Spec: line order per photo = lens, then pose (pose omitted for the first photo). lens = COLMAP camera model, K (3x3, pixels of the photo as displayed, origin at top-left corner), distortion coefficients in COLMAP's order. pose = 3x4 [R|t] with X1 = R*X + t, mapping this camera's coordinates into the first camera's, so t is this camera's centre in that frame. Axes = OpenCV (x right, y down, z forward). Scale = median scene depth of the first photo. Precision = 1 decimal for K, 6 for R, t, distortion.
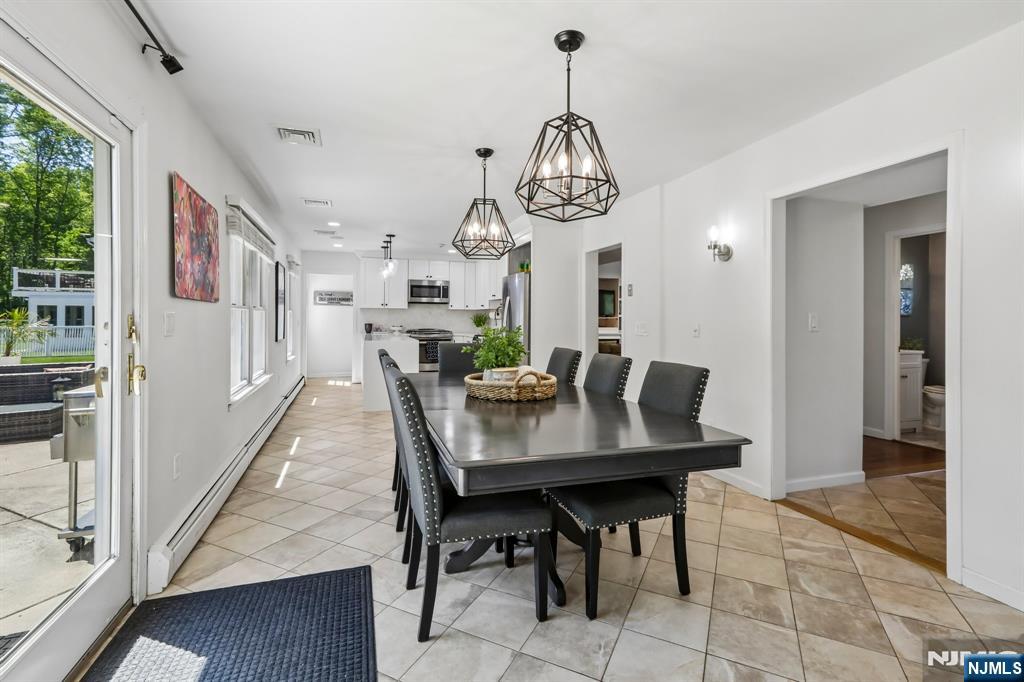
lens RADIAL K [[469.9, 0, 508.8], [0, 469.9, 321.8], [0, 0, 1]] dist [0.015480, 0.000329]
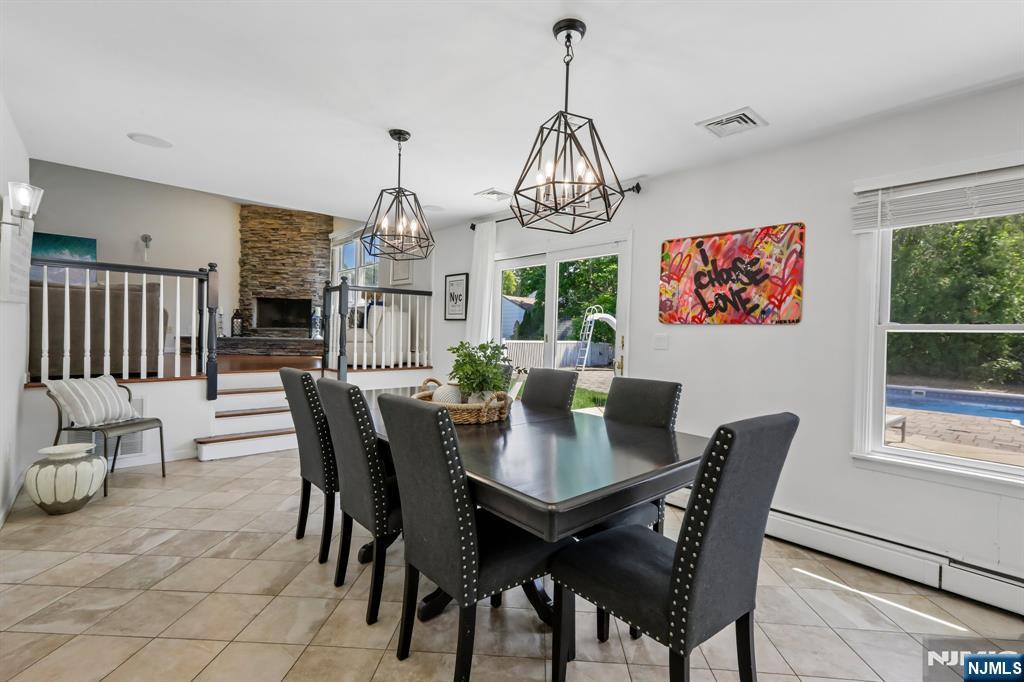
lens RADIAL K [[466.3, 0, 511.8], [0, 466.3, 337.4], [0, 0, 1]] dist [0.021064, 0.000562]
pose [[-0.919911, -0.022239, -0.391497, 0.211713], [-0.029700, 0.999474, 0.013012, -0.009764], [0.391002, 0.023597, -0.920087, 1.448562]]
